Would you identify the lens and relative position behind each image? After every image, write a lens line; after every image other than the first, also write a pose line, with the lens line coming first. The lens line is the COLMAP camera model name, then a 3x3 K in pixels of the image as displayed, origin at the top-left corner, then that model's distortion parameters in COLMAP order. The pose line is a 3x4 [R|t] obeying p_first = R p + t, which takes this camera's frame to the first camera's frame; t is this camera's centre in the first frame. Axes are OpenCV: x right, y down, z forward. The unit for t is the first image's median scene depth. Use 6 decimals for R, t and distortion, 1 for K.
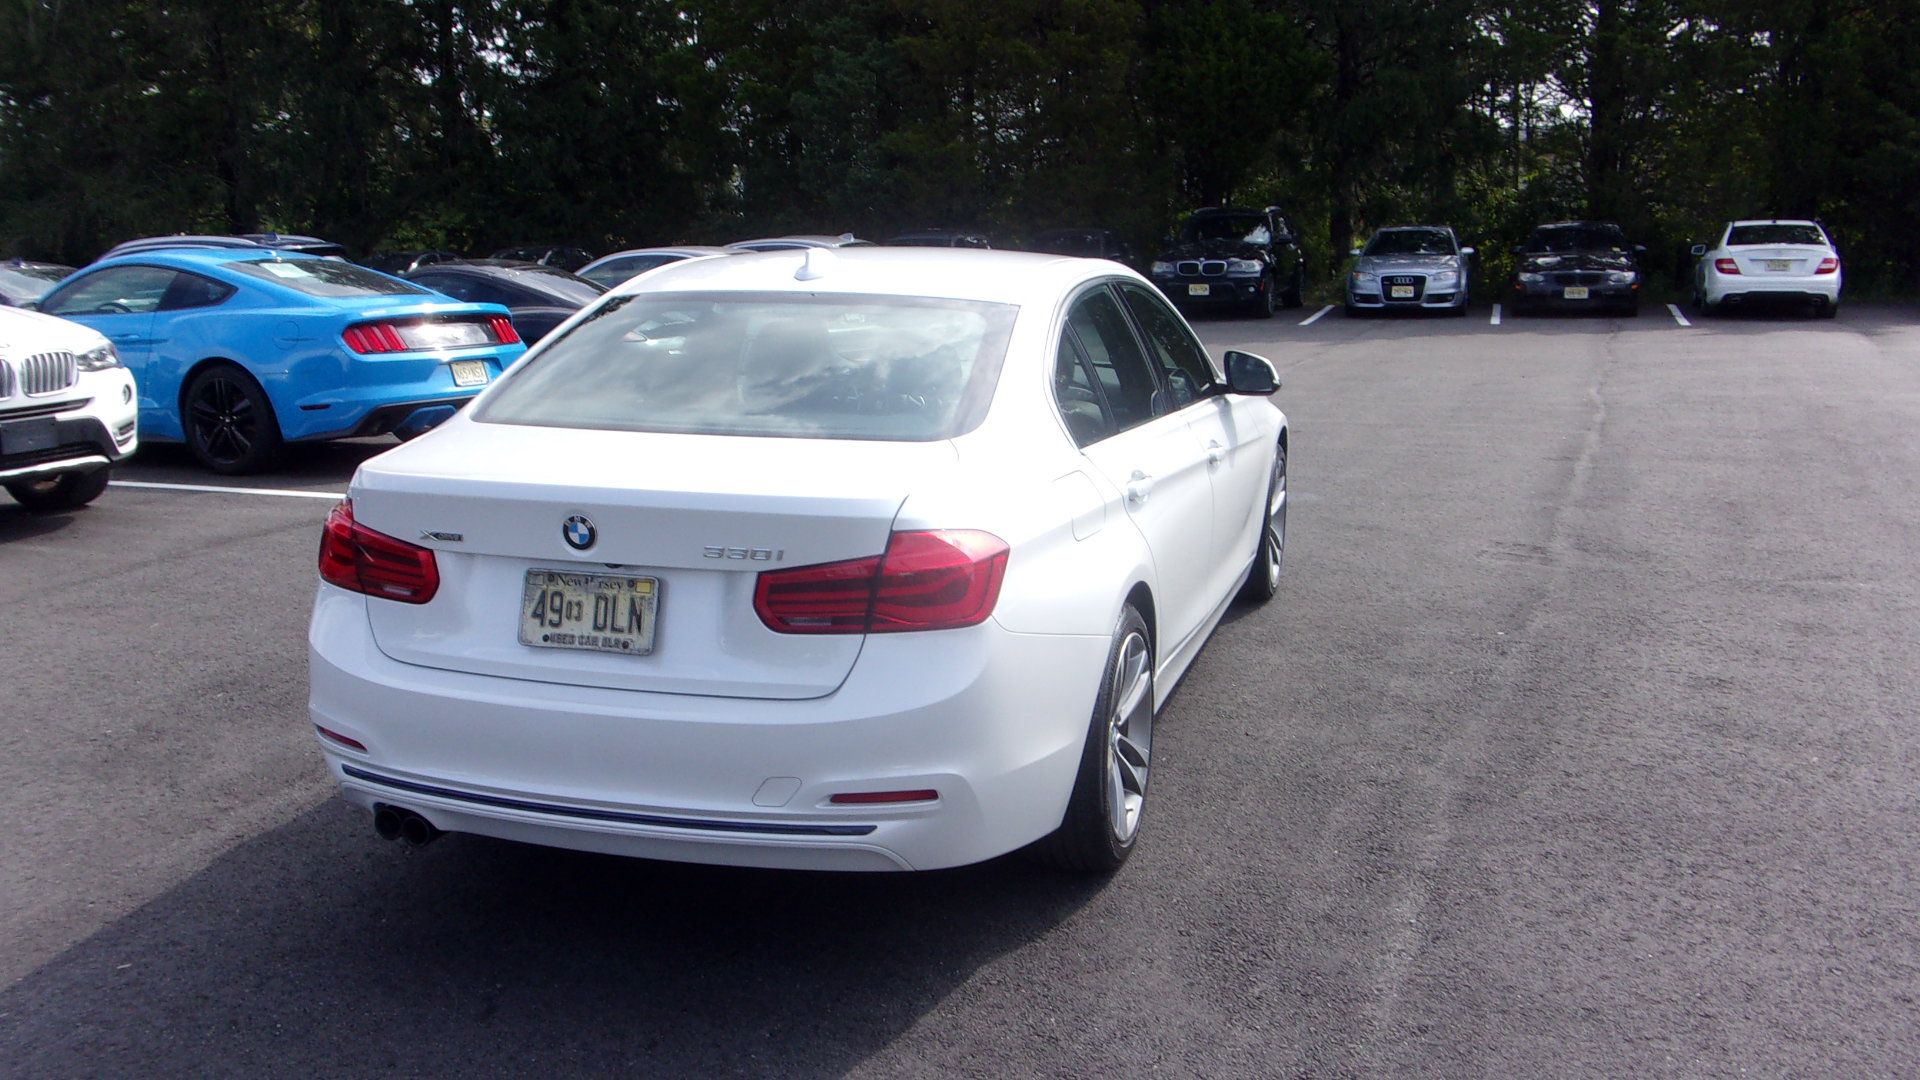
lens RADIAL K [[1737.2, 0, 992.3], [0, 1737.2, 460.7], [0, 0, 1]] dist [0.008517, 0.011598]
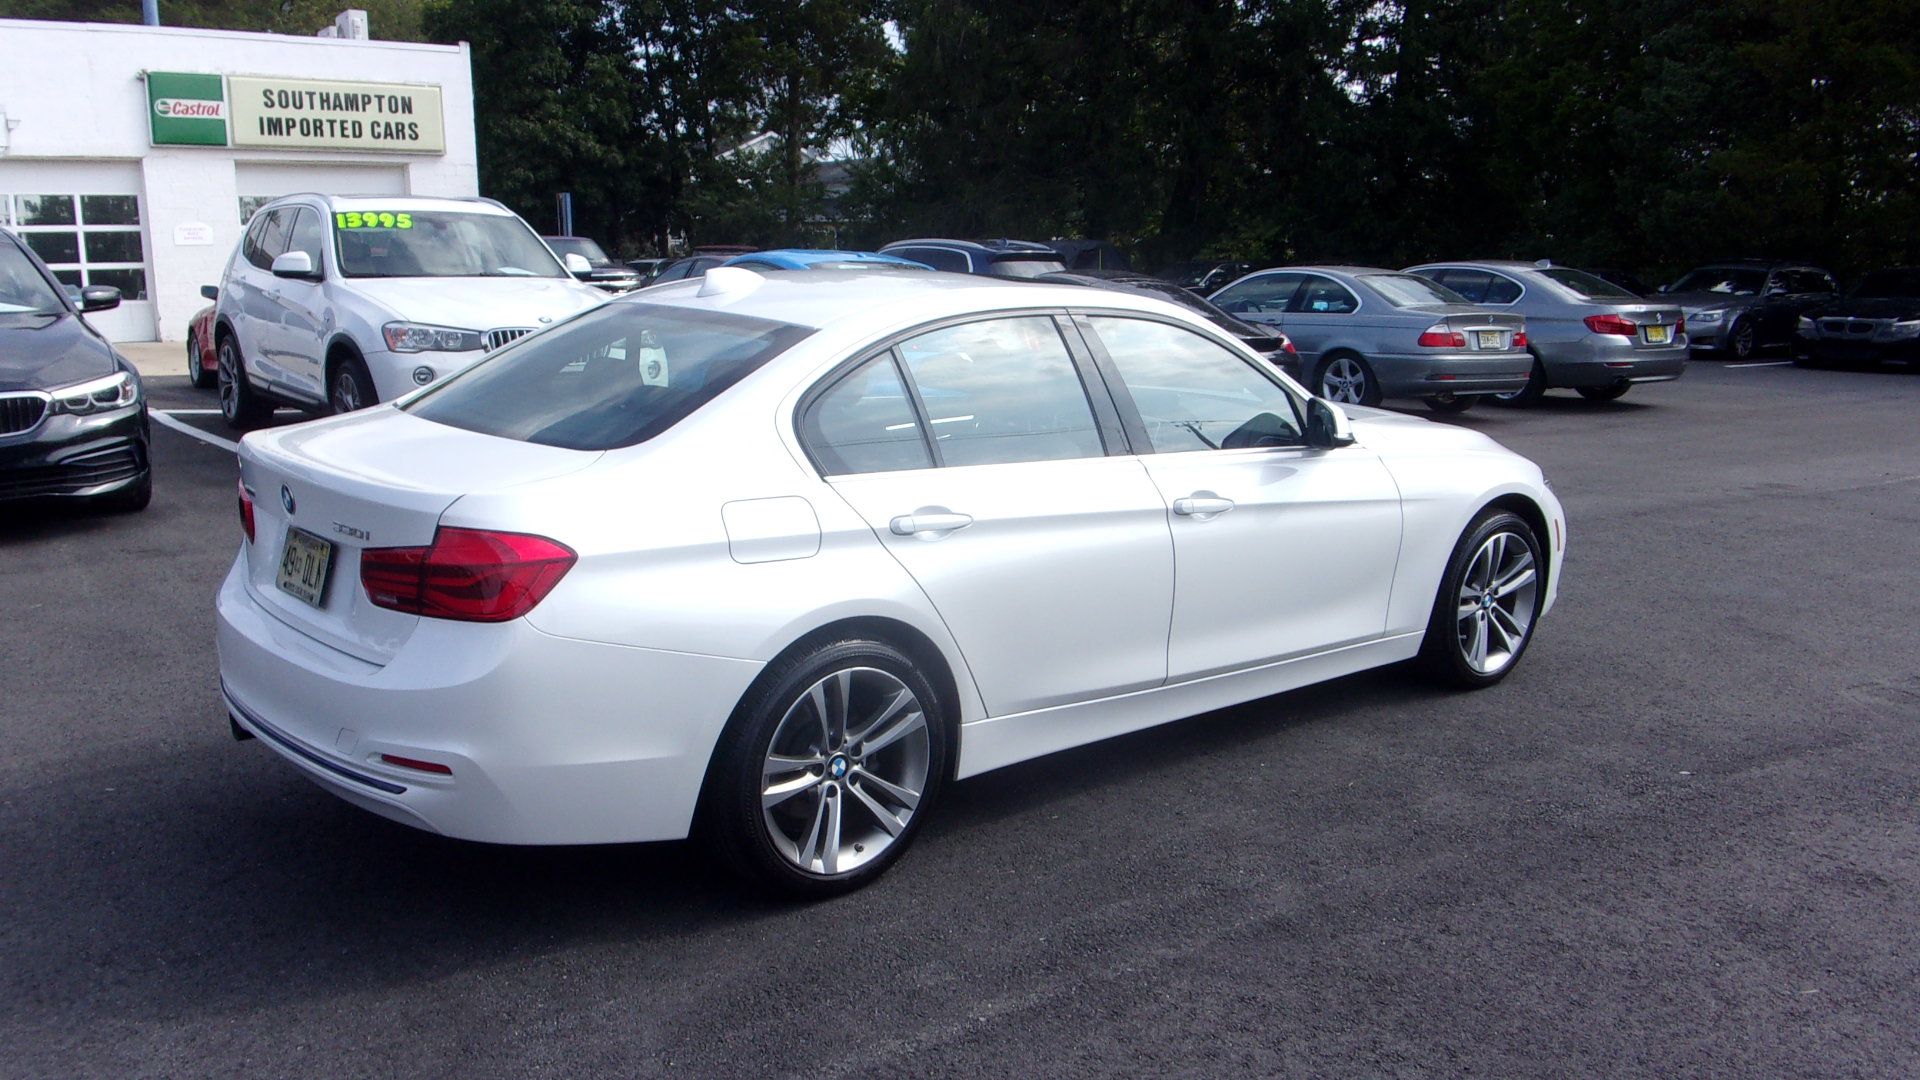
lens RADIAL K [[1716.3, 0, 968.4], [0, 1716.3, 536.9], [0, 0, 1]] dist [0.010735, -0.009149]
pose [[0.854686, 0.122247, -0.504546, 0.644811], [-0.103773, 0.992495, 0.064683, -0.047425], [0.508667, -0.002925, 0.860958, 0.199245]]
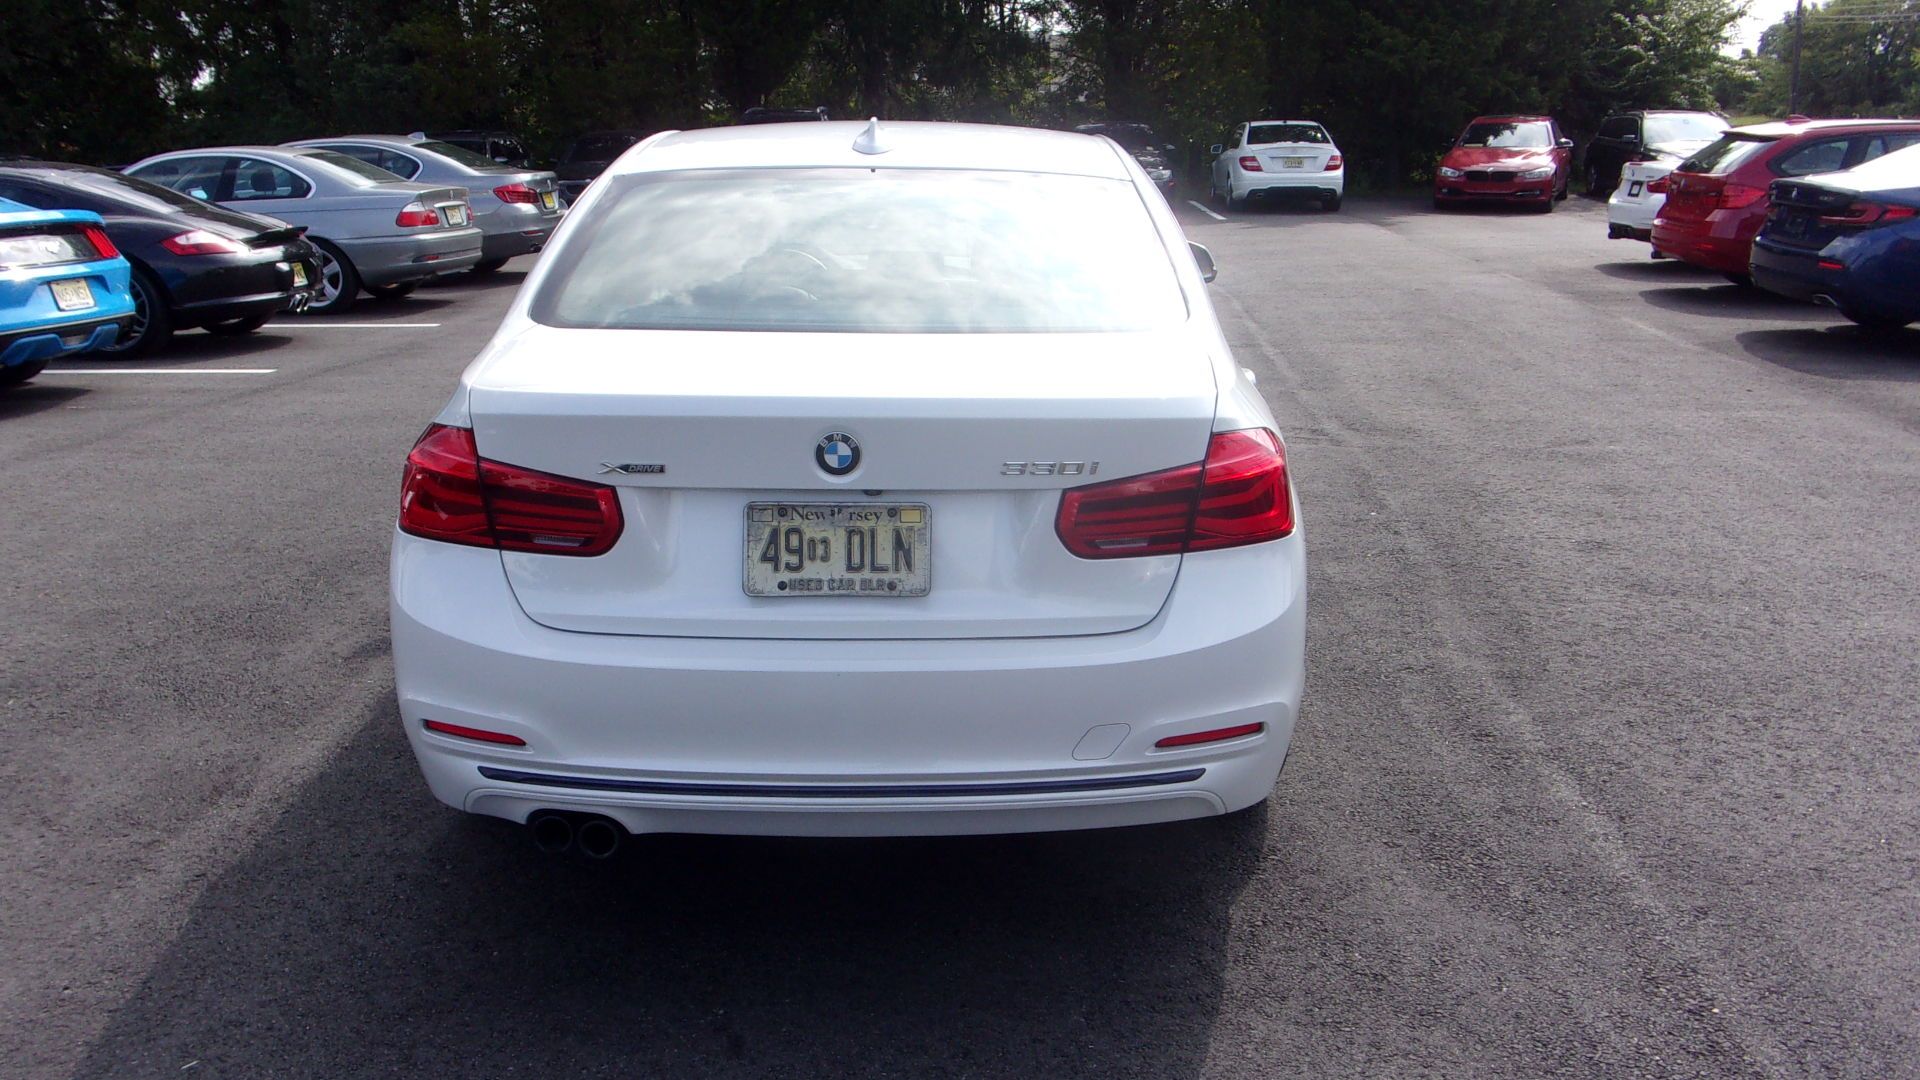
lens RADIAL K [[1740.8, 0, 1002.5], [0, 1740.8, 462.6], [0, 0, 1]] dist [0.030857, 0.003088]
pose [[0.953014, -0.061099, 0.296701, -0.351866], [0.045449, 0.997201, 0.059368, 0.000239], [-0.299498, -0.043094, 0.953123, 0.168517]]
